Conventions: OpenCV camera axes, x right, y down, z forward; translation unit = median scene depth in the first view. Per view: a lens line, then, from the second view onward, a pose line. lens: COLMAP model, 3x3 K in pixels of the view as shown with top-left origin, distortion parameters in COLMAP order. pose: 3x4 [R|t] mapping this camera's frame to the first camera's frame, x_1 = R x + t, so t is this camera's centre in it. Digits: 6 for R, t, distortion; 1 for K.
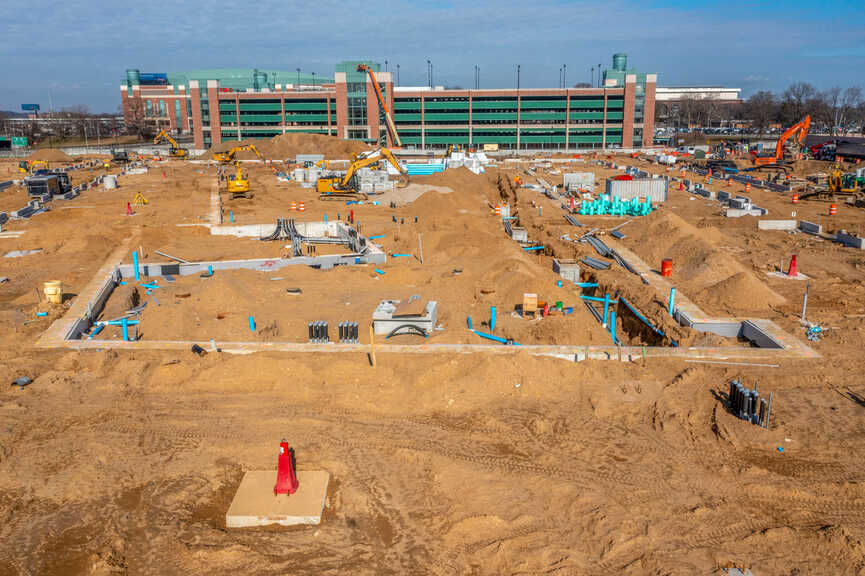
lens RADIAL K [[672.2, 0, 432.5], [0, 672.2, 288.0], [0, 0, 1]] dist [-0.007833, -0.000031]
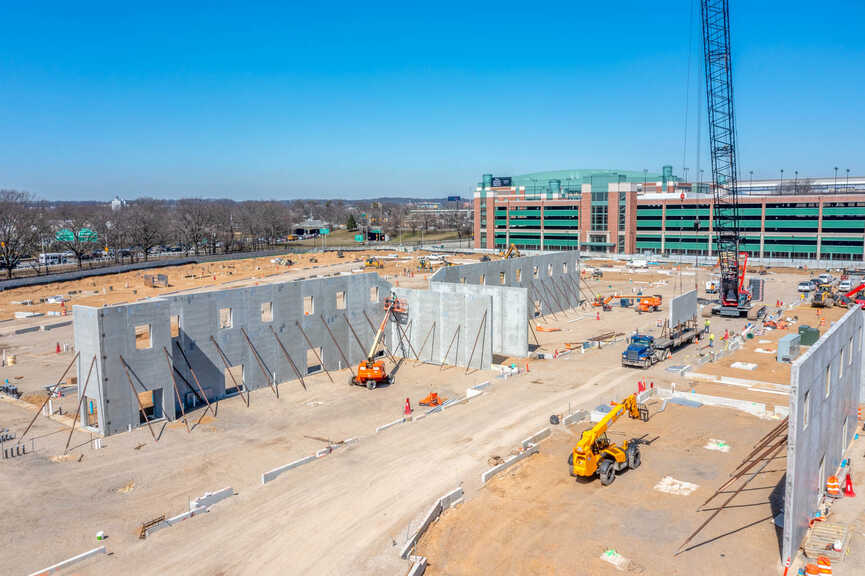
lens RADIAL K [[672.2, 0, 432.5], [0, 672.2, 288.0], [0, 0, 1]] dist [-0.007833, -0.000031]
pose [[0.827583, 0.064543, -0.557620, 0.278224], [-0.147877, 0.983347, -0.105650, 0.004728], [0.541514, 0.169893, 0.823346, -0.026048]]
